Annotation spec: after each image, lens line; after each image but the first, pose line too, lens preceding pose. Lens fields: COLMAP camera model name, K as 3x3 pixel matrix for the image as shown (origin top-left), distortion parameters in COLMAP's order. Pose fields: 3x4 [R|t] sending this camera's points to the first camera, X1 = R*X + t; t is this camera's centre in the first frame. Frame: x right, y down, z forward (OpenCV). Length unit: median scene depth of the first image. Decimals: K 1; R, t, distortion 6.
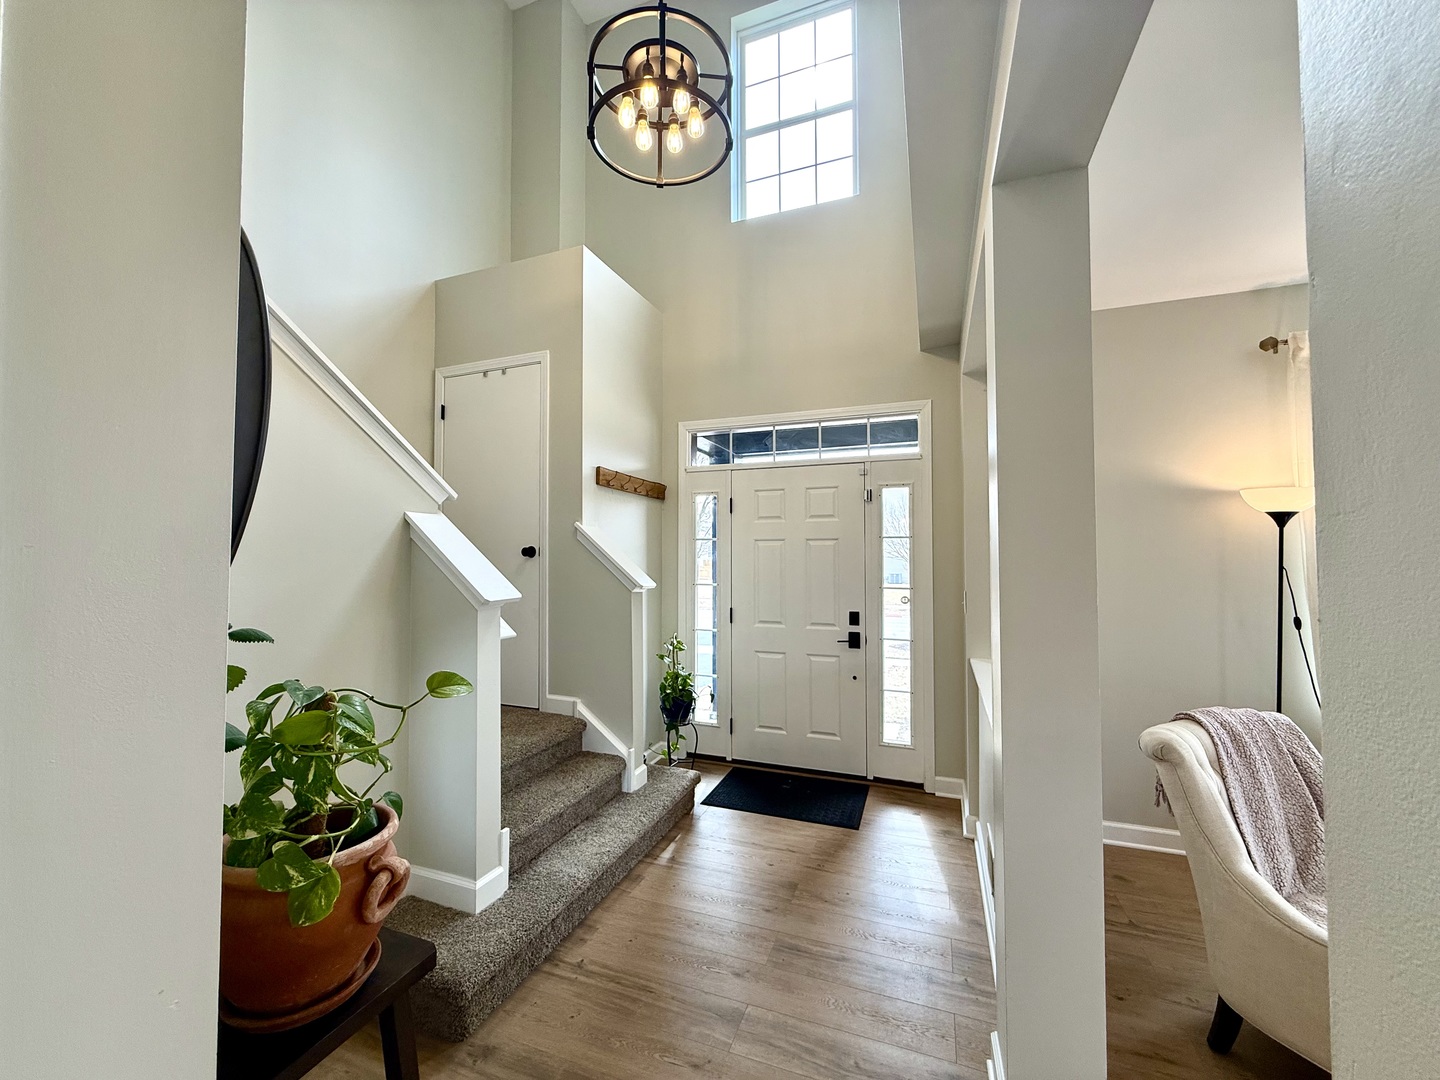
lens RADIAL K [[574.3, 0, 715.0], [0, 574.3, 540.6], [0, 0, 1]] dist [-0.000866, 0.001146]
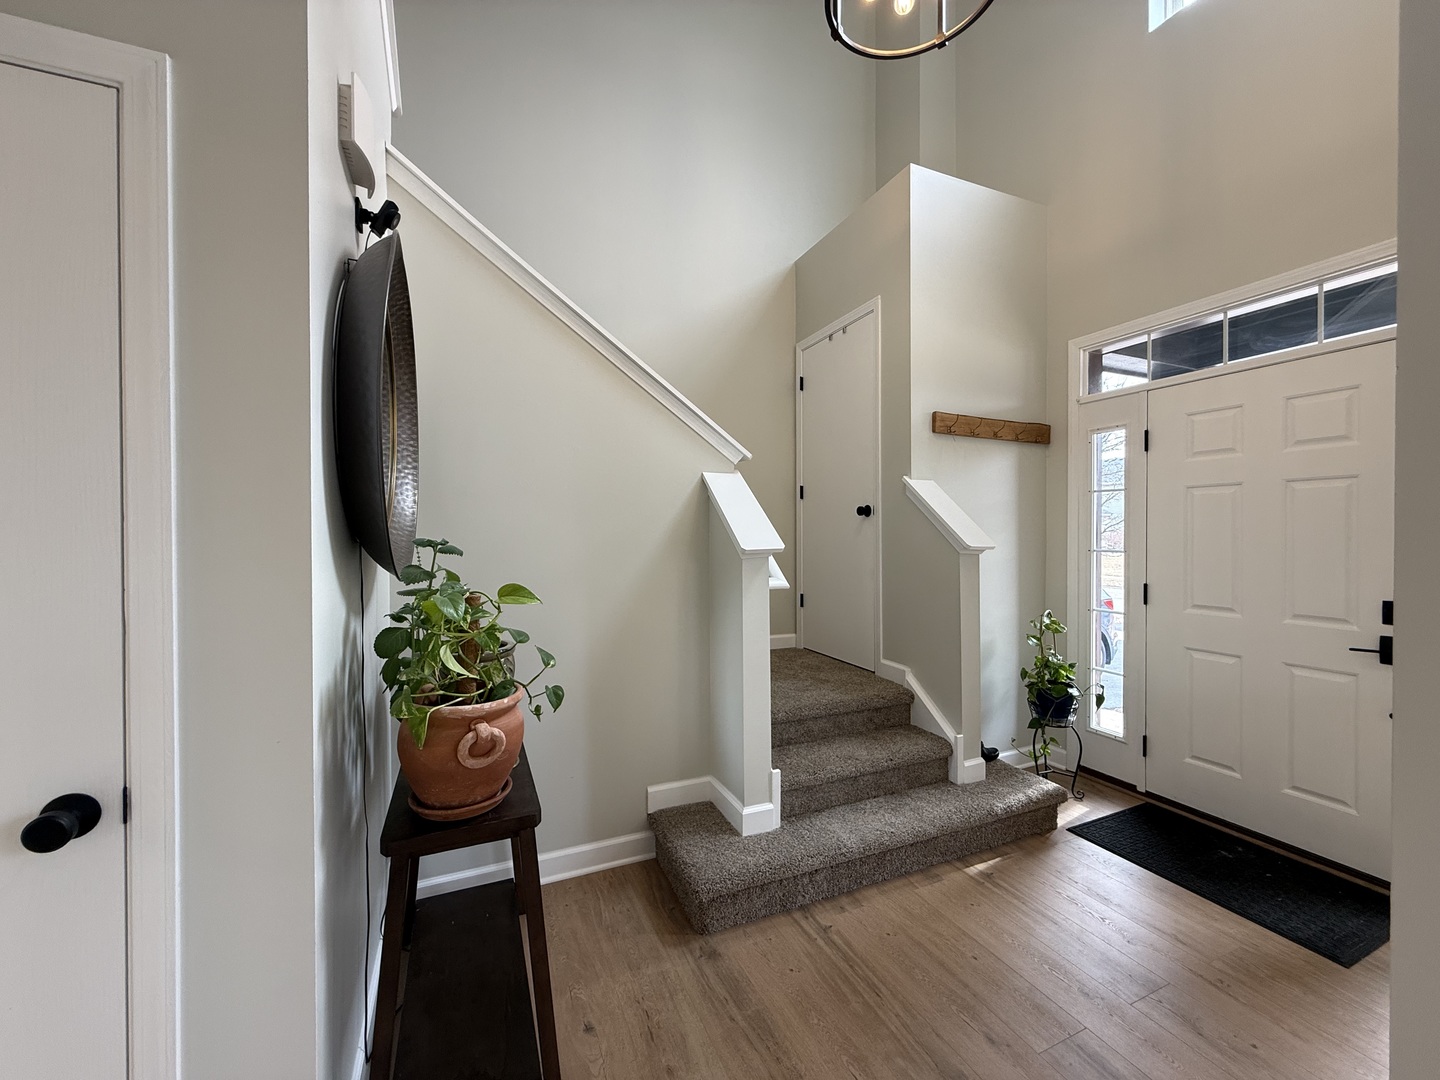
lens RADIAL K [[574.3, 0, 715.0], [0, 574.3, 540.7], [0, 0, 1]] dist [-0.000866, 0.001146]
pose [[0.698634, 0.007550, -0.715440, 0.224434], [0.023941, 0.999138, 0.033923, 0.035684], [0.715079, -0.040828, 0.697850, 0.155323]]
